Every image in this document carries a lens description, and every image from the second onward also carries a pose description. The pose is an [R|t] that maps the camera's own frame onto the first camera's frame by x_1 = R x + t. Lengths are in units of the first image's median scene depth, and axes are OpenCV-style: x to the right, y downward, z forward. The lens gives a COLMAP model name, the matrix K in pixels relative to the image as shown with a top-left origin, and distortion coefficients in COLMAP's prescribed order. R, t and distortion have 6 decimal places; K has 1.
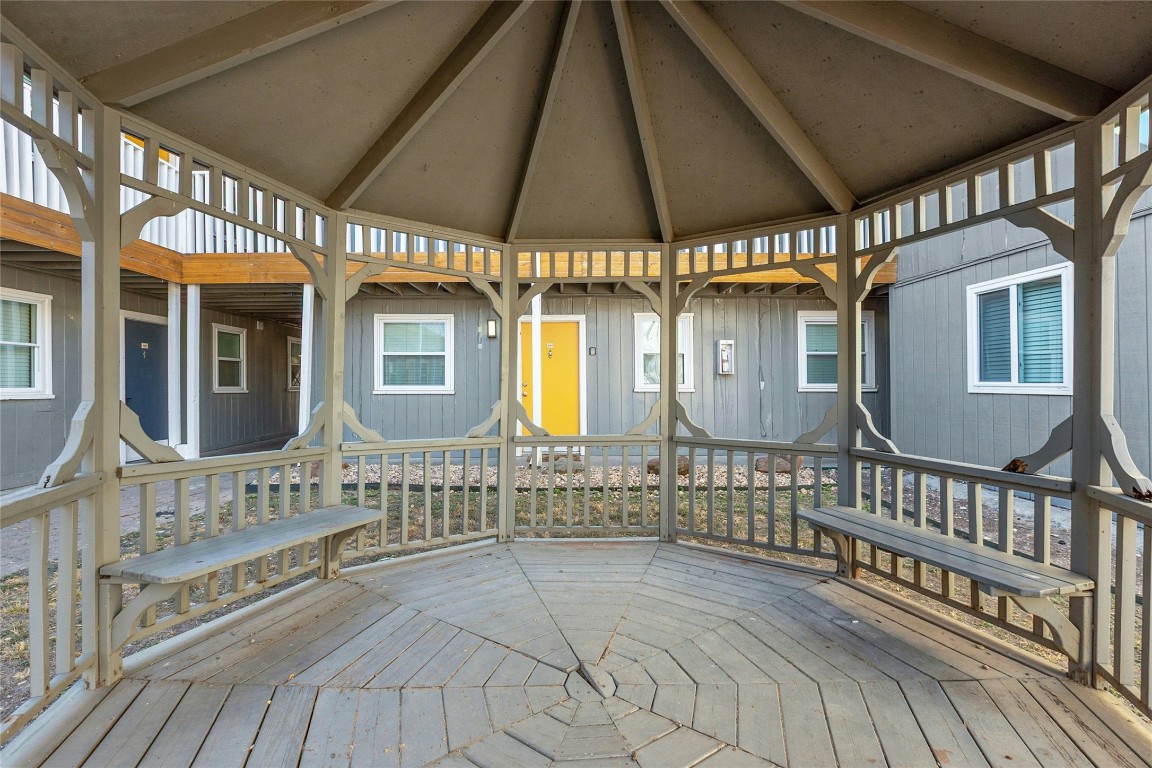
lens RADIAL K [[518.7, 0, 576.0], [0, 518.7, 384.0], [0, 0, 1]] dist [-0.001428, -0.000025]
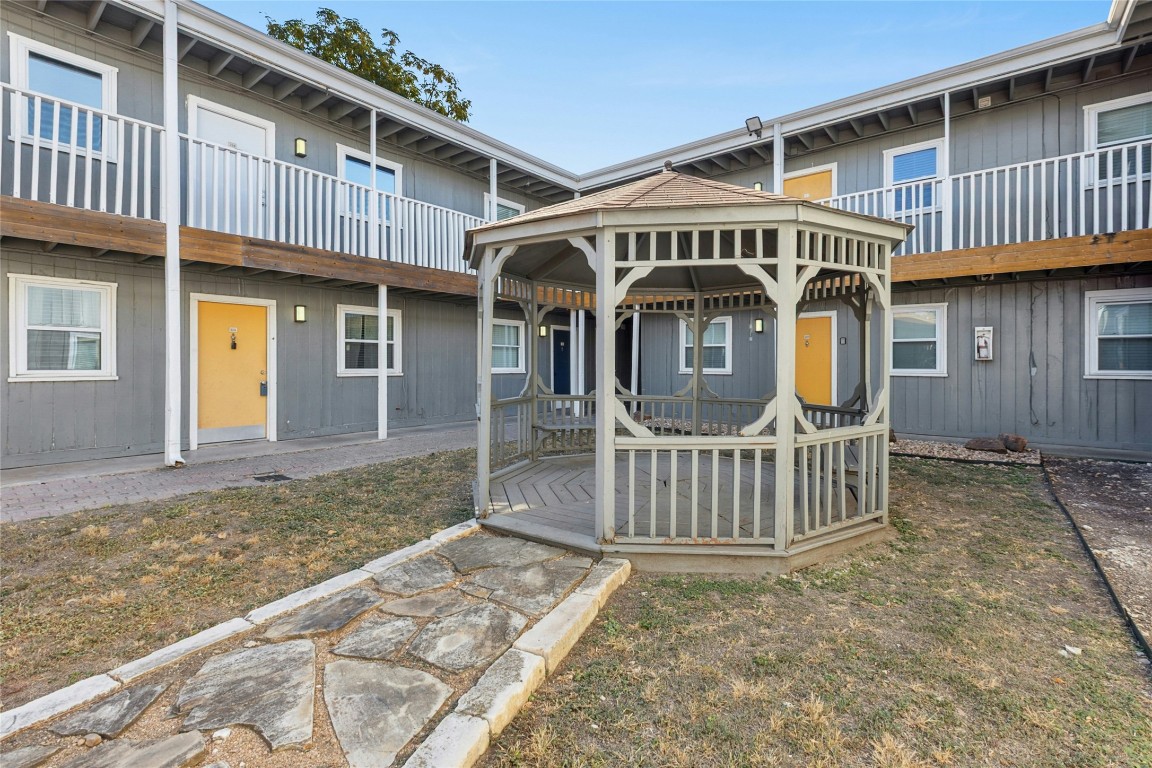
lens RADIAL K [[518.7, 0, 576.0], [0, 518.7, 384.0], [0, 0, 1]] dist [-0.001428, -0.000025]
pose [[0.766536, 0.029292, -0.641533, 0.332396], [-0.005296, 0.999214, 0.039296, -0.007459], [0.642180, -0.026725, 0.766088, -0.318728]]
